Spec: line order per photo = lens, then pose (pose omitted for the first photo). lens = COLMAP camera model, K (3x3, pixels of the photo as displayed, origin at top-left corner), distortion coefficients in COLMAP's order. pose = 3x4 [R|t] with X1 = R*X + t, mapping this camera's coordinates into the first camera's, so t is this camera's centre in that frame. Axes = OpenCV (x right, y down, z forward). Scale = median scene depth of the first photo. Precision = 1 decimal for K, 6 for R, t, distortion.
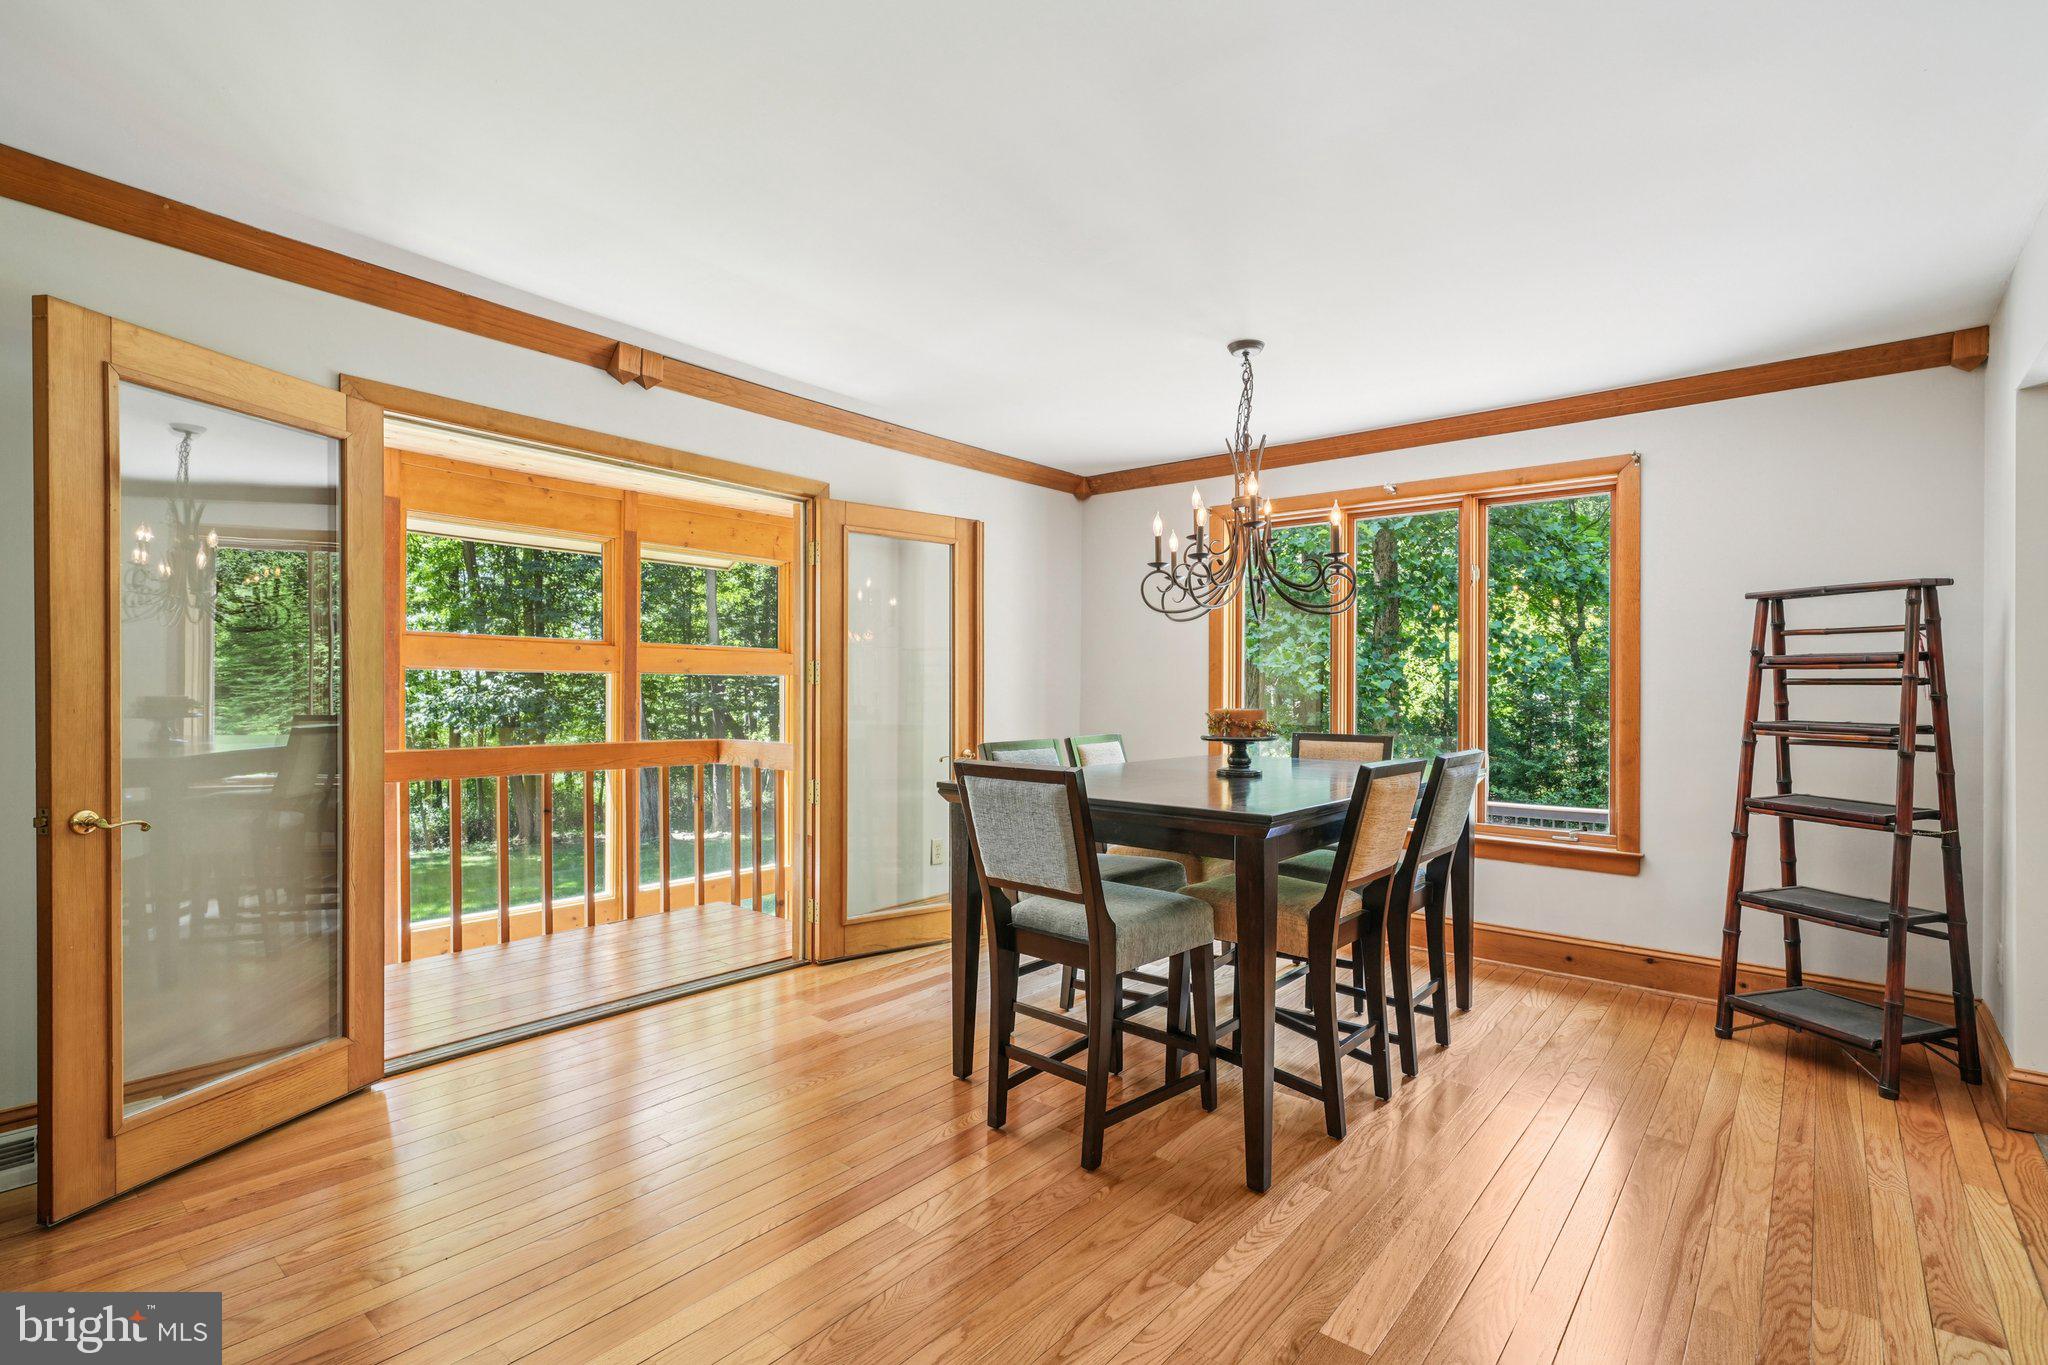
lens RADIAL K [[953.9, 0, 1022.5], [0, 953.9, 685.4], [0, 0, 1]] dist [0.008441, 0.000518]
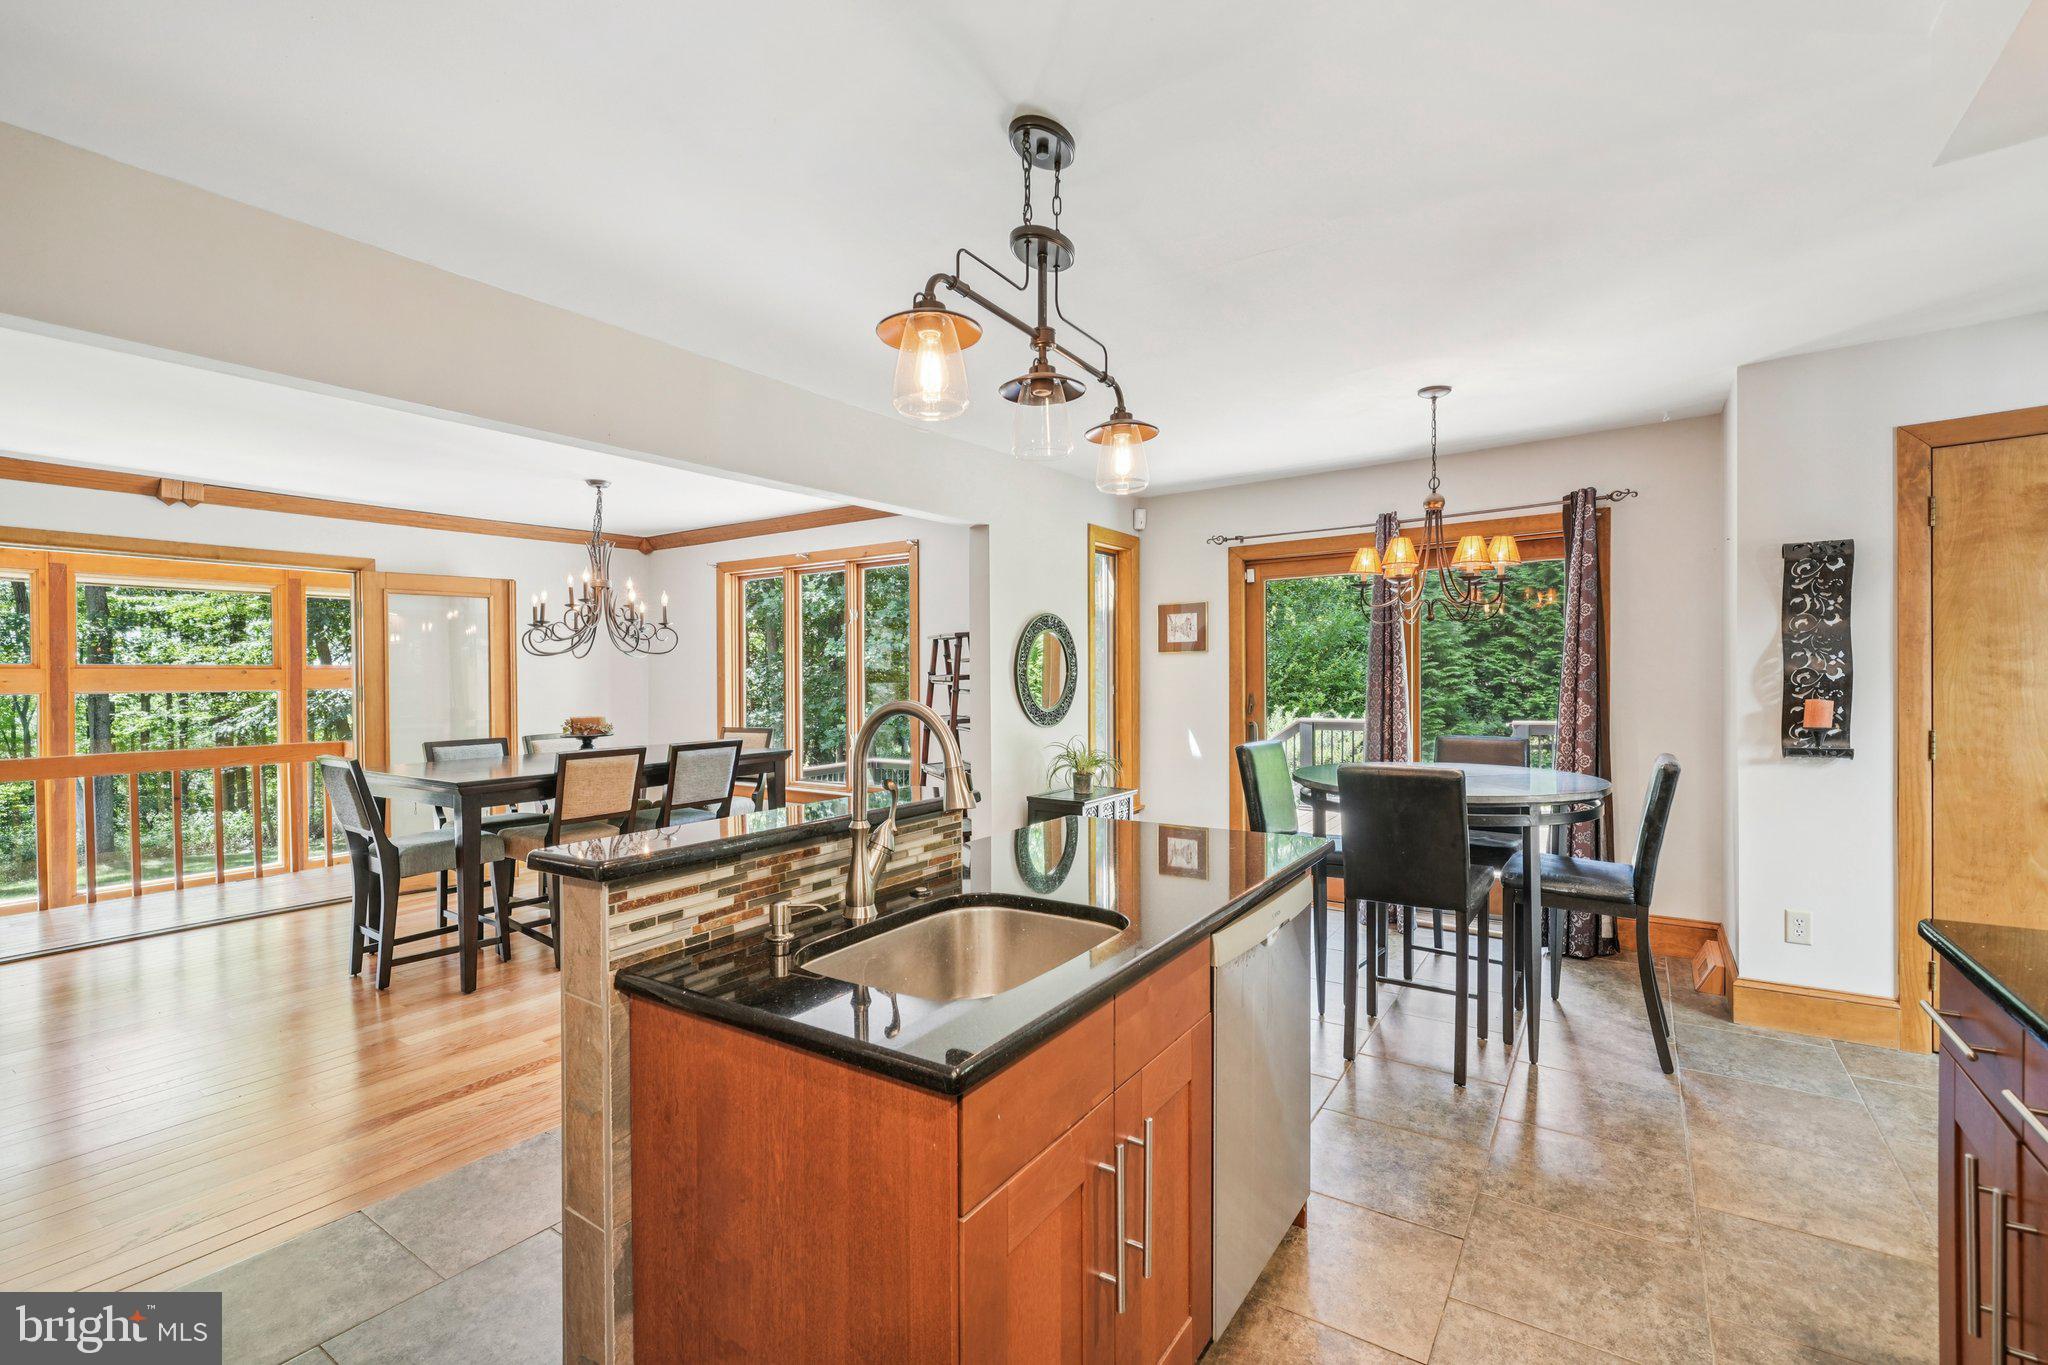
lens RADIAL K [[926.8, 0, 1023.2], [0, 926.8, 680.2], [0, 0, 1]] dist [0.001992, 0.000073]
pose [[0.998225, -0.016639, 0.057187, 0.656171], [0.016171, 0.999832, 0.008628, -0.028783], [-0.057320, -0.007688, 0.998326, -0.411142]]
